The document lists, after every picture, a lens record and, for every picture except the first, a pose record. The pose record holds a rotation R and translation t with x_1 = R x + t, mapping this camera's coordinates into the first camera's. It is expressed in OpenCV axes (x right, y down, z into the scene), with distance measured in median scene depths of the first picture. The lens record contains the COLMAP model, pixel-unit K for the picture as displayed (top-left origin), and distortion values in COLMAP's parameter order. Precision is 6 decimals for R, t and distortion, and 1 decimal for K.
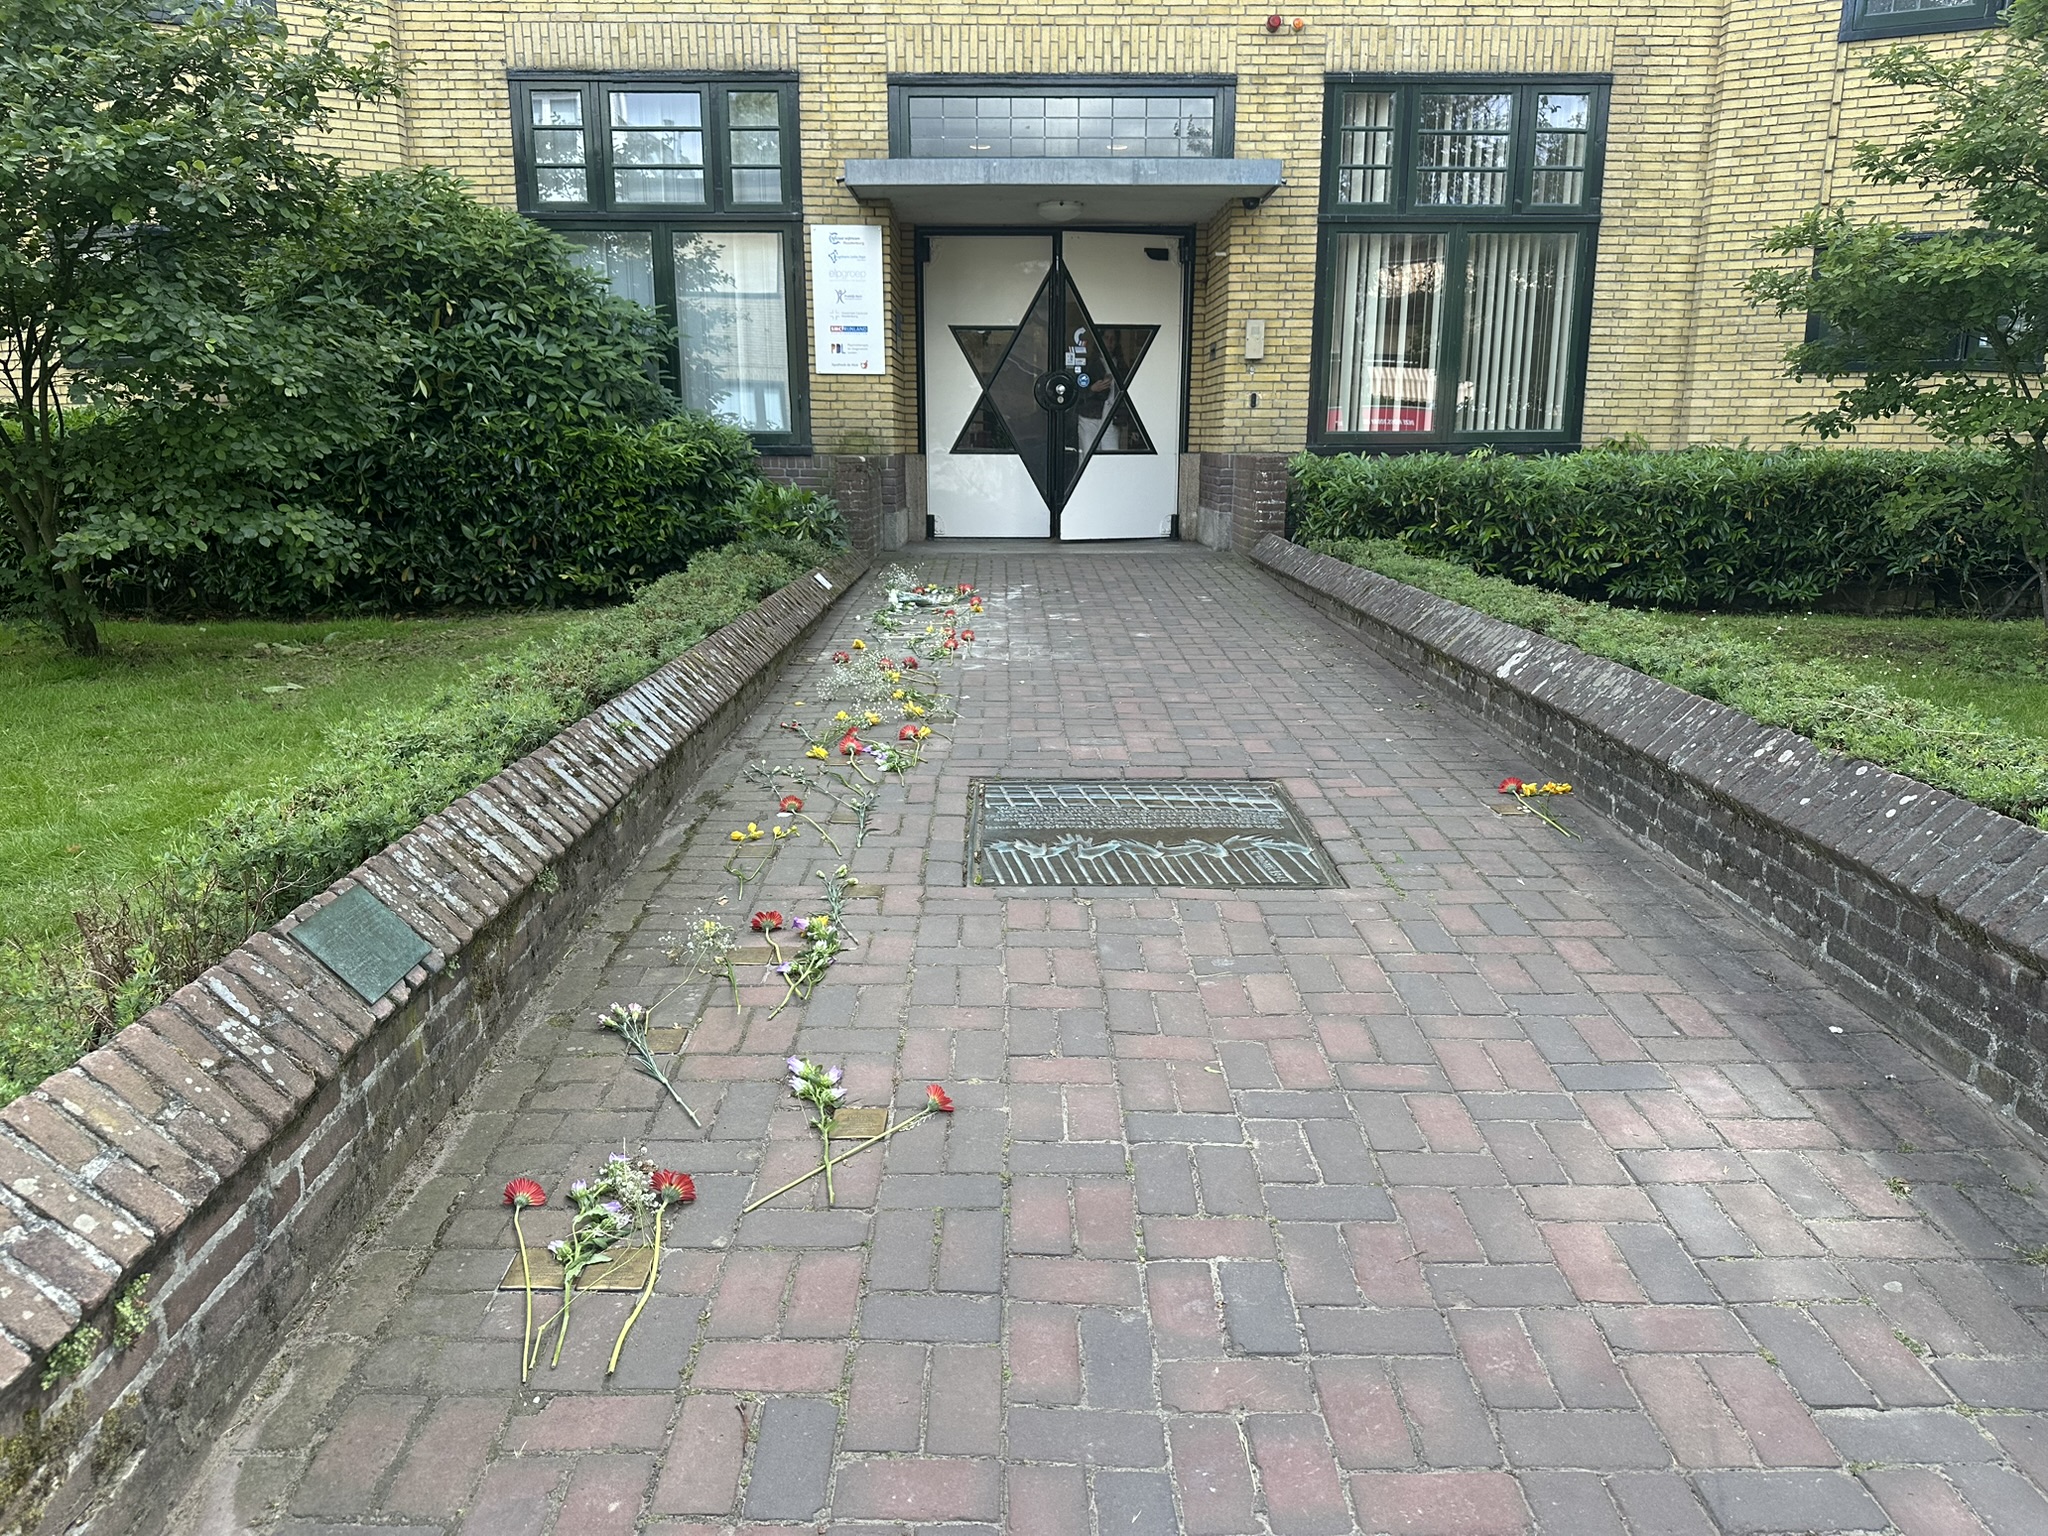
lens RADIAL K [[1461.0, 0, 1009.6], [0, 1461.0, 765.3], [0, 0, 1]] dist [0.010008, -0.010880]
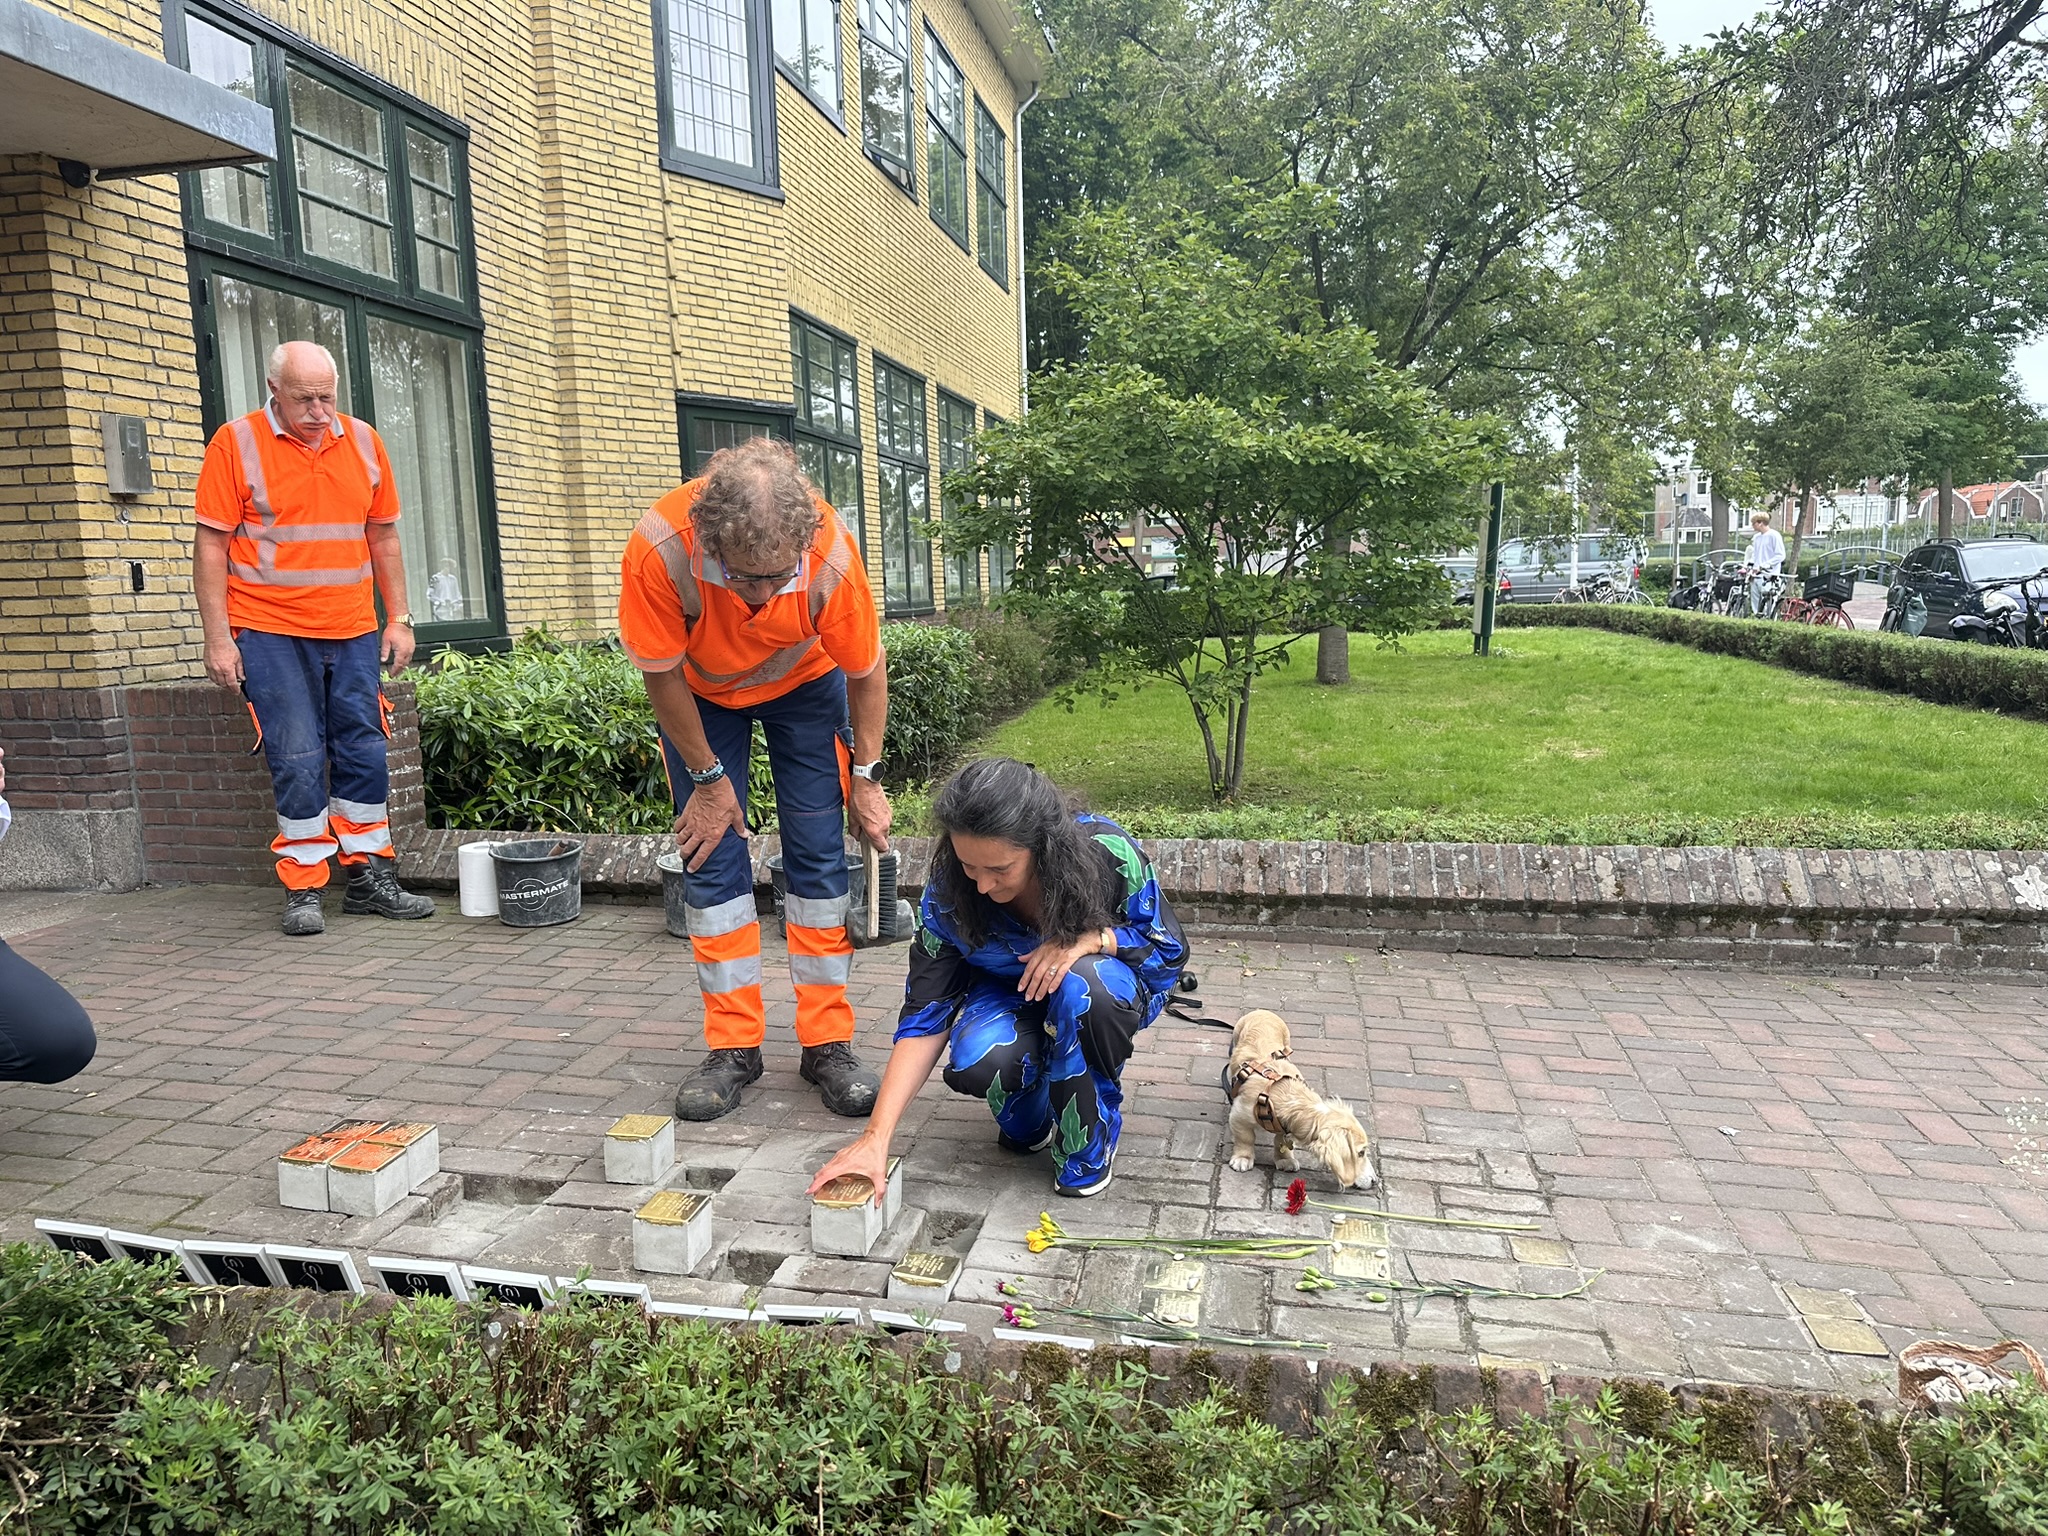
lens RADIAL K [[1455.6, 0, 1012.9], [0, 1455.6, 774.0], [0, 0, 1]] dist [0.017270, -0.017451]
pose [[0.203015, -0.137215, 0.969514, -0.263028], [0.237445, 0.967479, 0.087206, -0.166930], [-0.949950, 0.212502, 0.228994, 0.651612]]
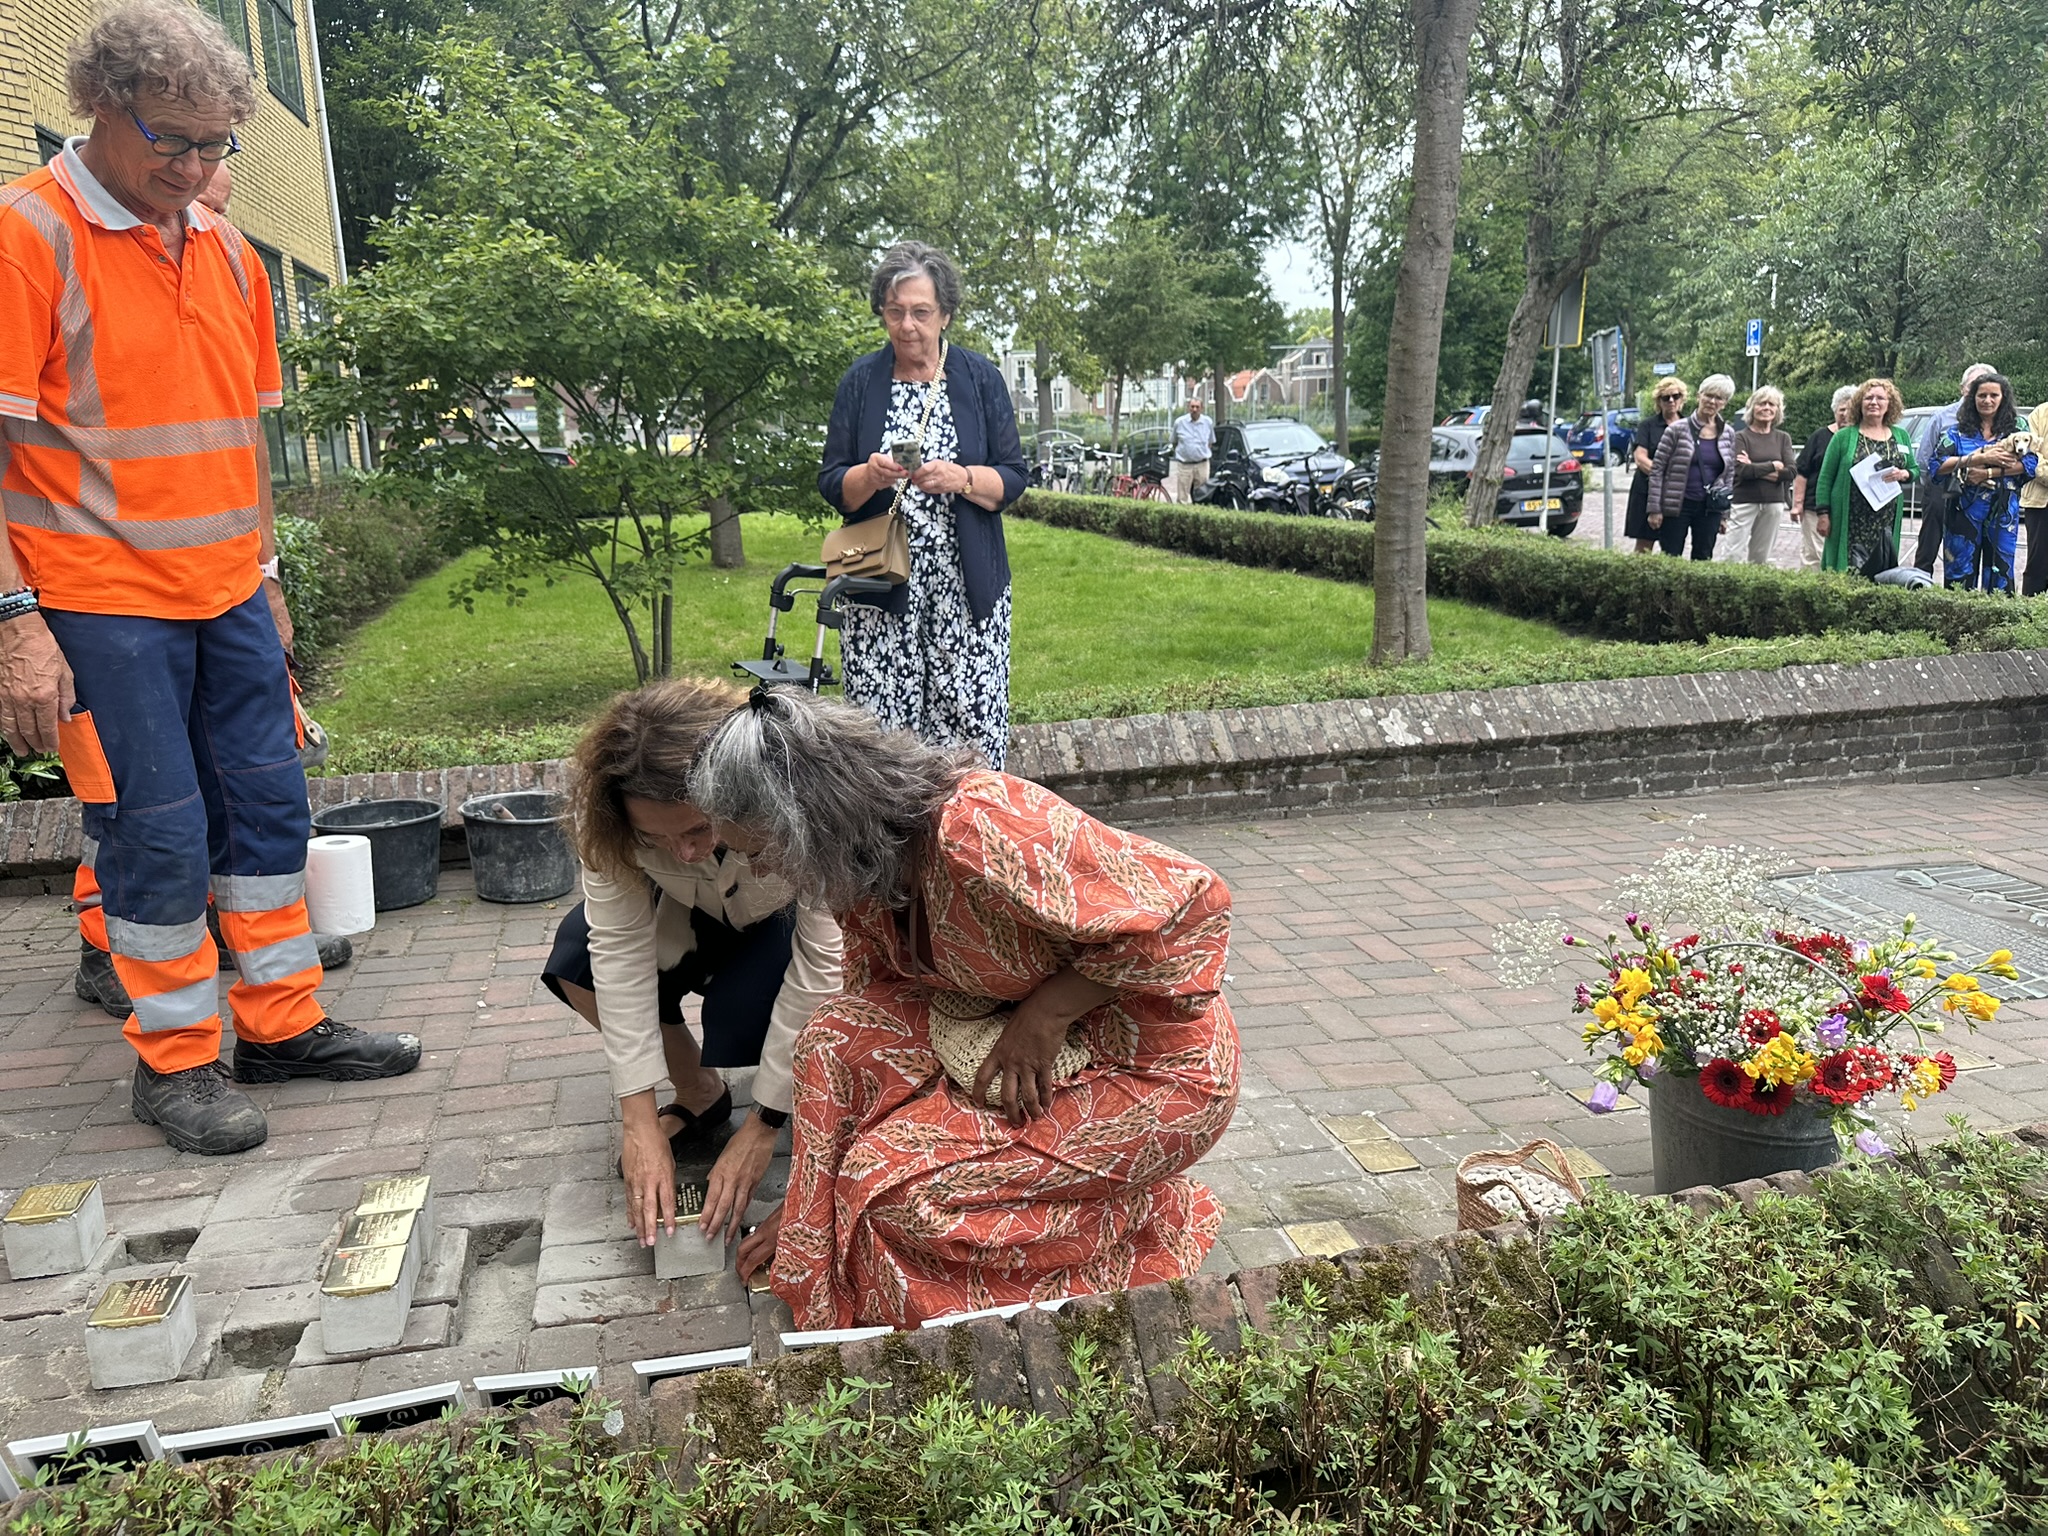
lens RADIAL K [[1448.2, 0, 1022.7], [0, 1448.2, 771.1], [0, 0, 1]] dist [0.032190, -0.040326]
pose [[-0.230760, -0.213187, 0.949369, -0.240358], [0.238570, 0.933523, 0.267618, -0.176419], [-0.943310, 0.288247, -0.164559, 0.679500]]
